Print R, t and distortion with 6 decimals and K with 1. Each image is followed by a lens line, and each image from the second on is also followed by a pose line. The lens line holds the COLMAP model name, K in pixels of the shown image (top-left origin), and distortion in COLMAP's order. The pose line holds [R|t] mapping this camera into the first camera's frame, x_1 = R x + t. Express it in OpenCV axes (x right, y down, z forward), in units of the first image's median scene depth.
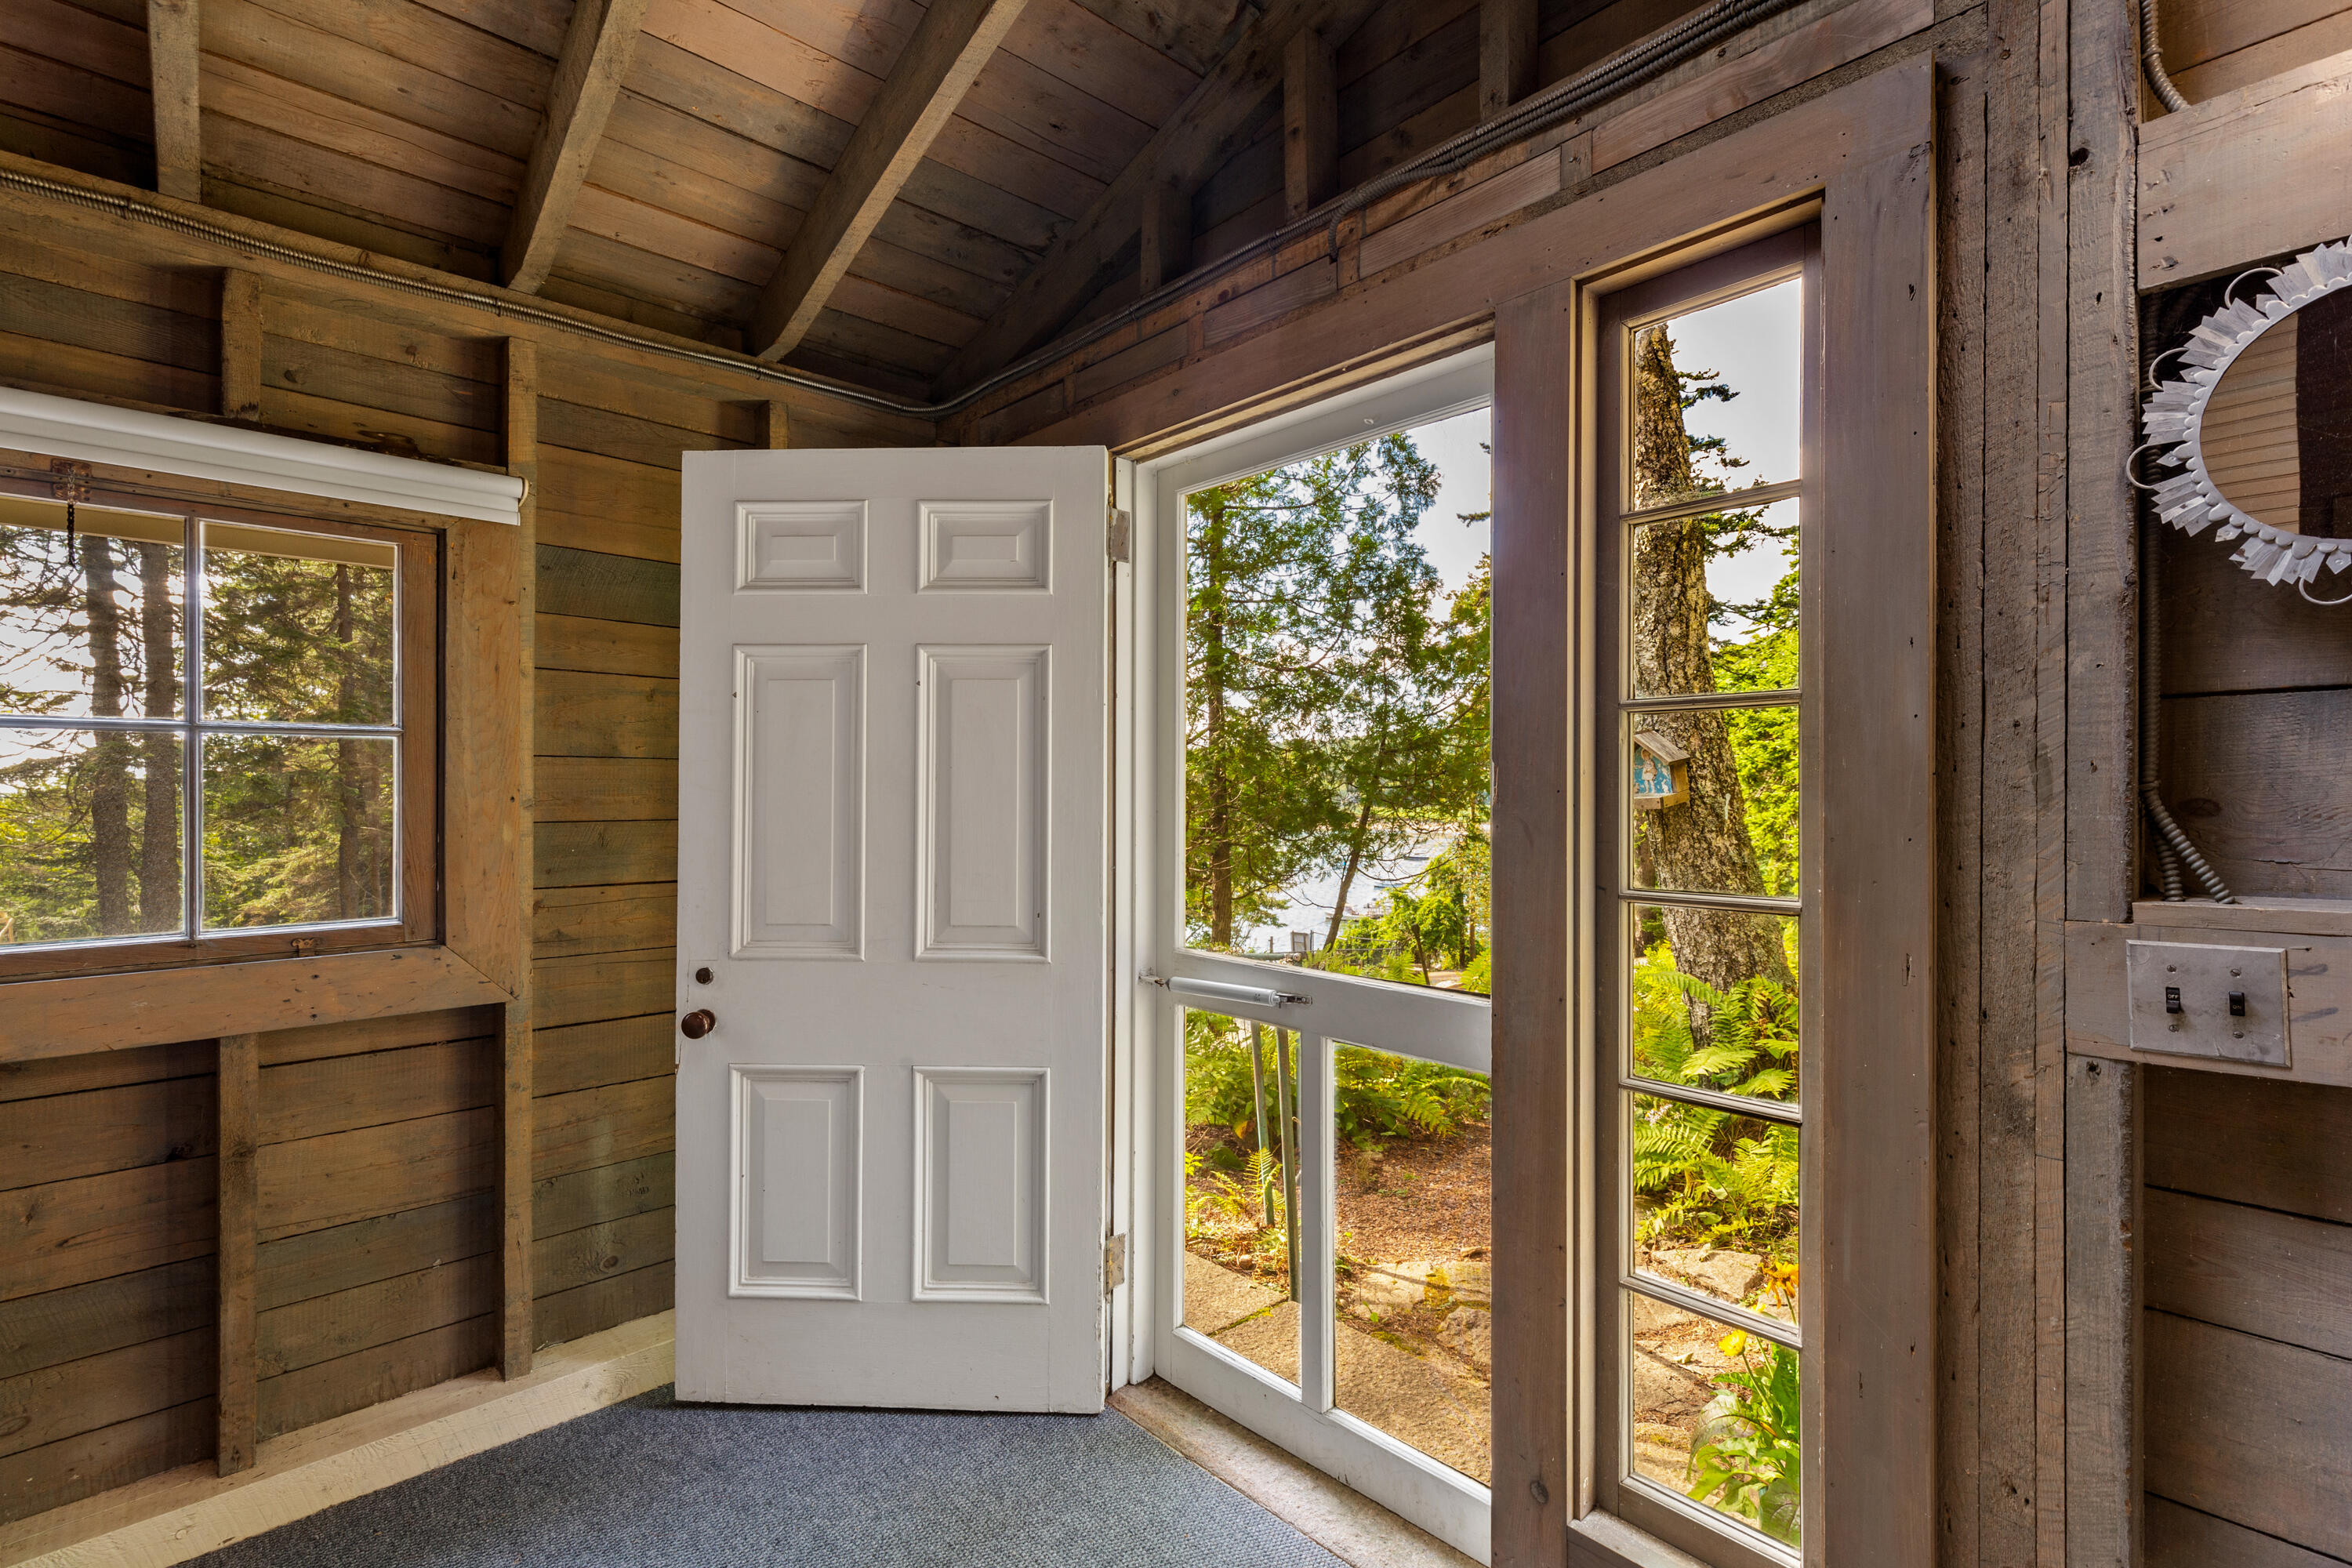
lens RADIAL K [[1056.4, 0, 1176.0], [0, 1056.4, 784.0], [0, 0, 1]] dist [0.002278, -0.000212]
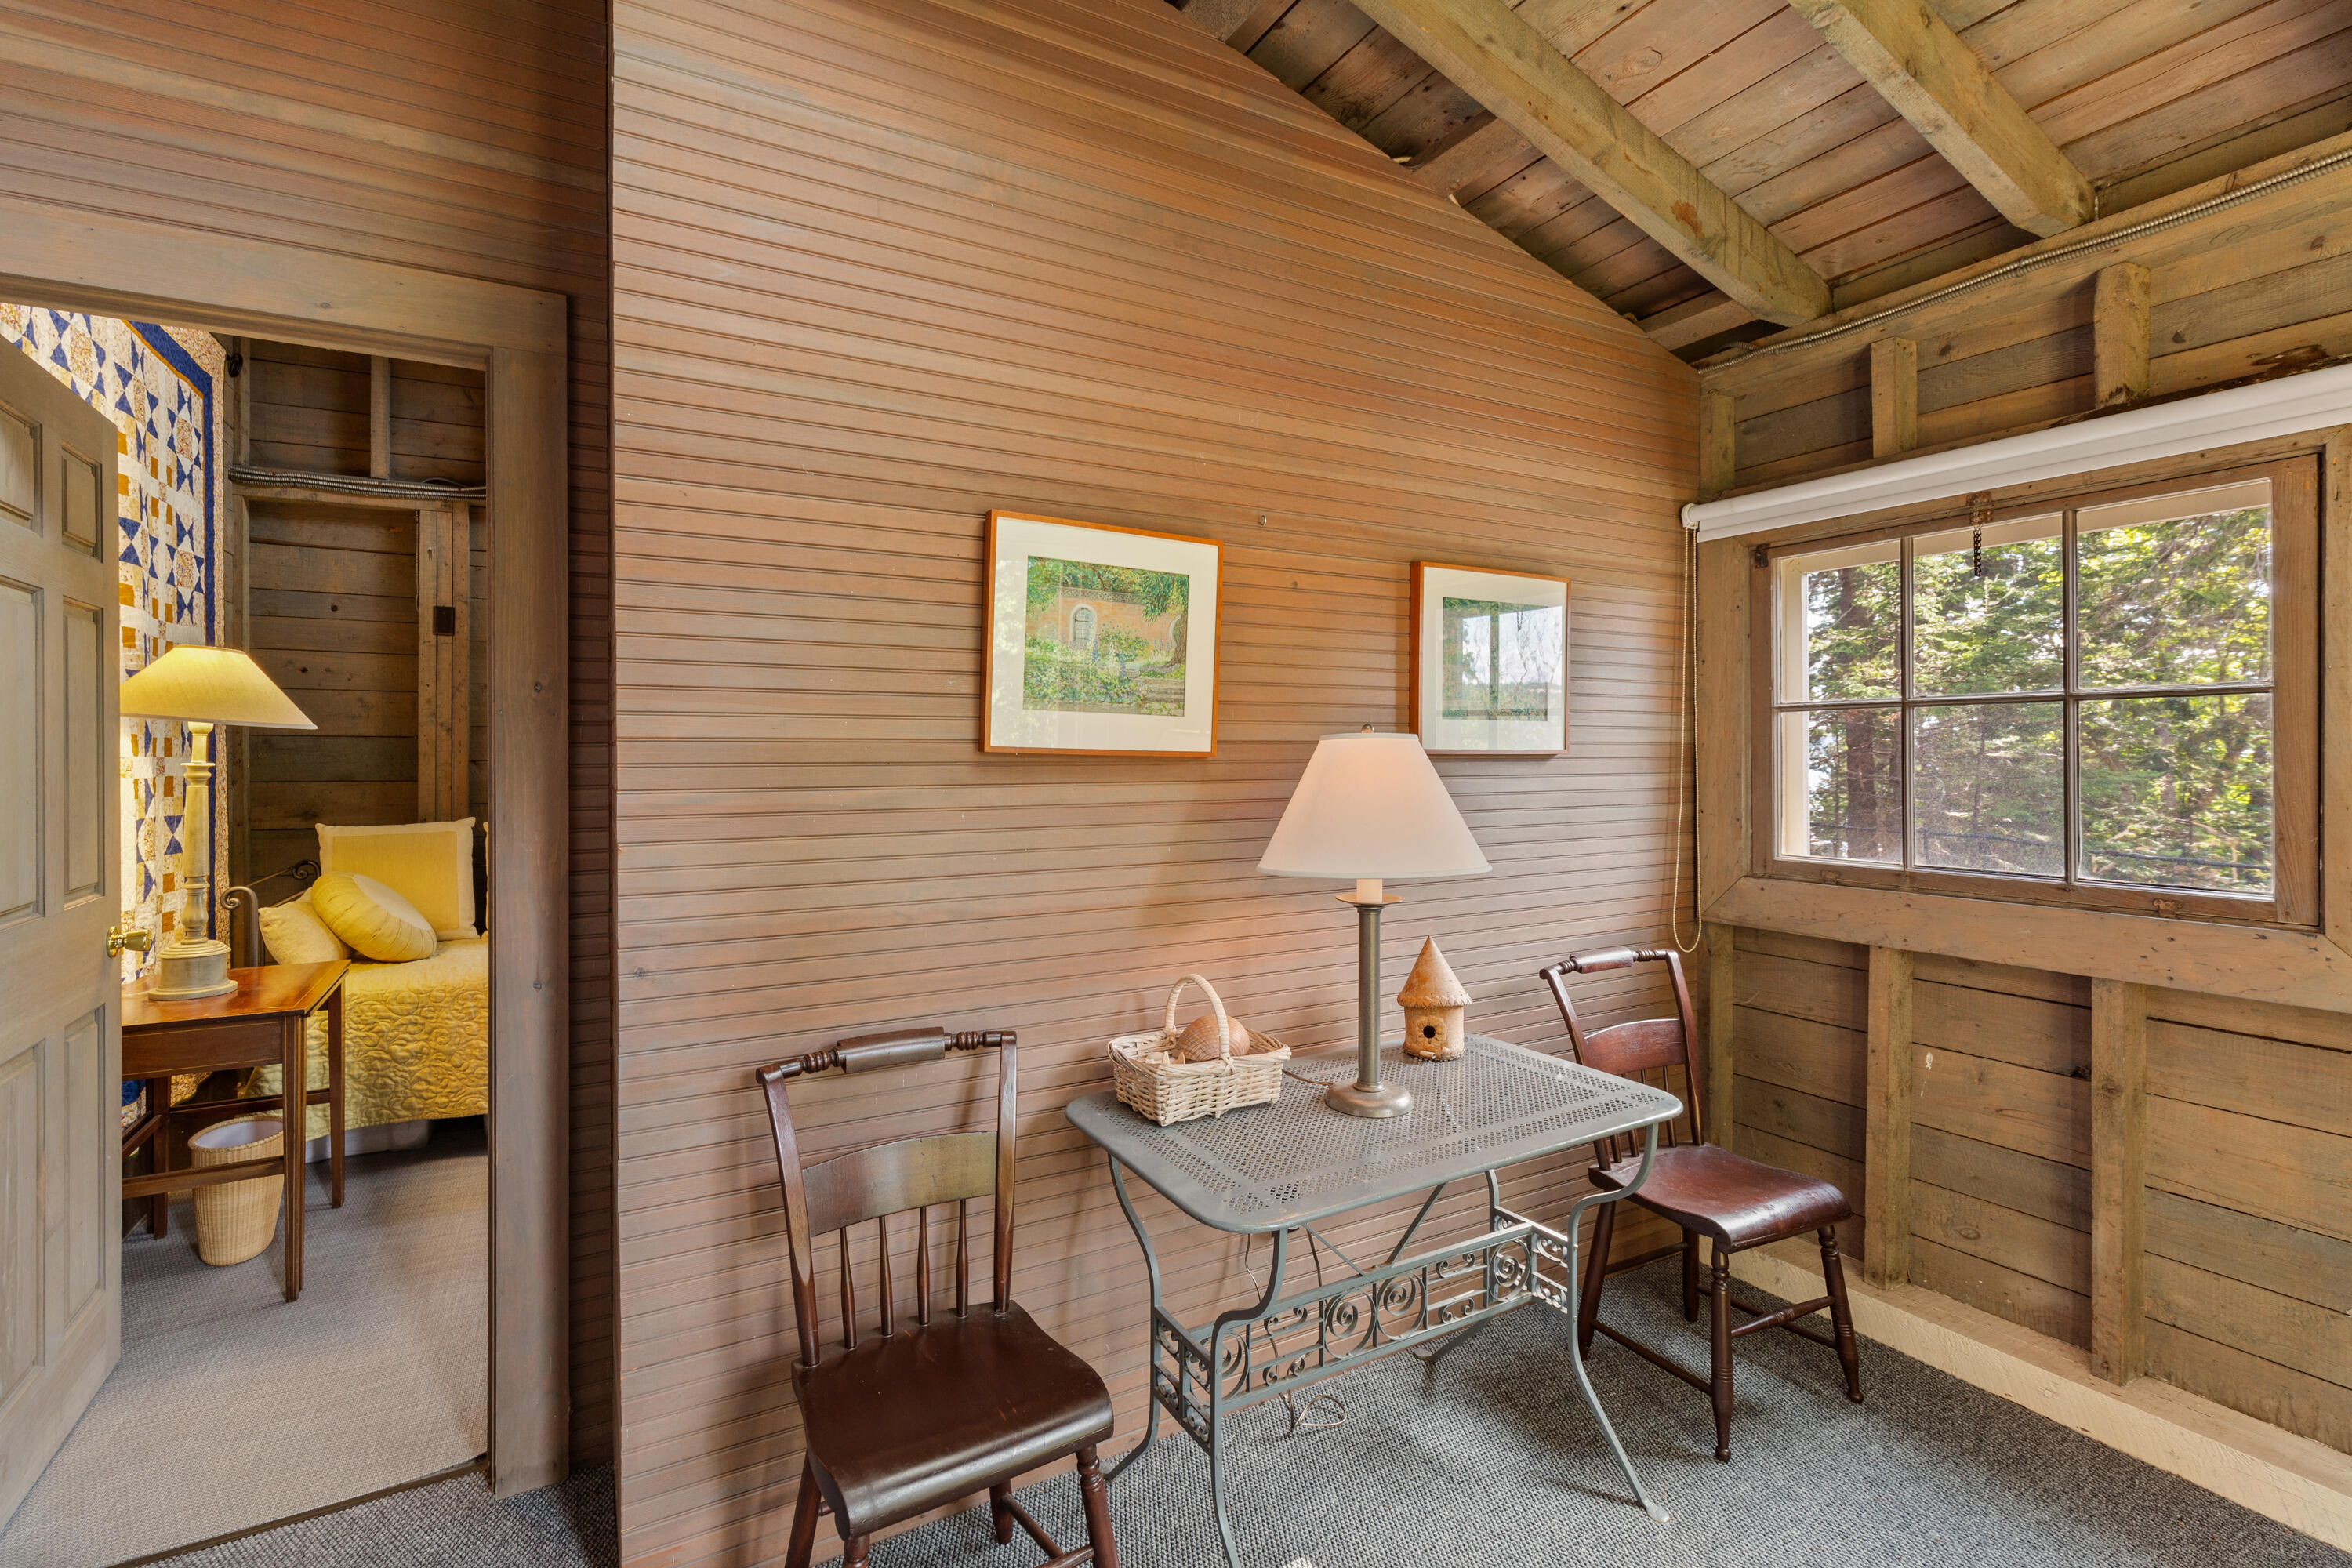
lens RADIAL K [[1065.7, 0, 1180.6], [0, 1065.7, 750.1], [0, 0, 1]] dist [-0.000852, -0.000751]
pose [[-0.235502, 0.005354, -0.971859, 0.388310], [0.013305, 0.999909, 0.002285, -0.011420], [0.971783, -0.012392, -0.235552, 0.336699]]
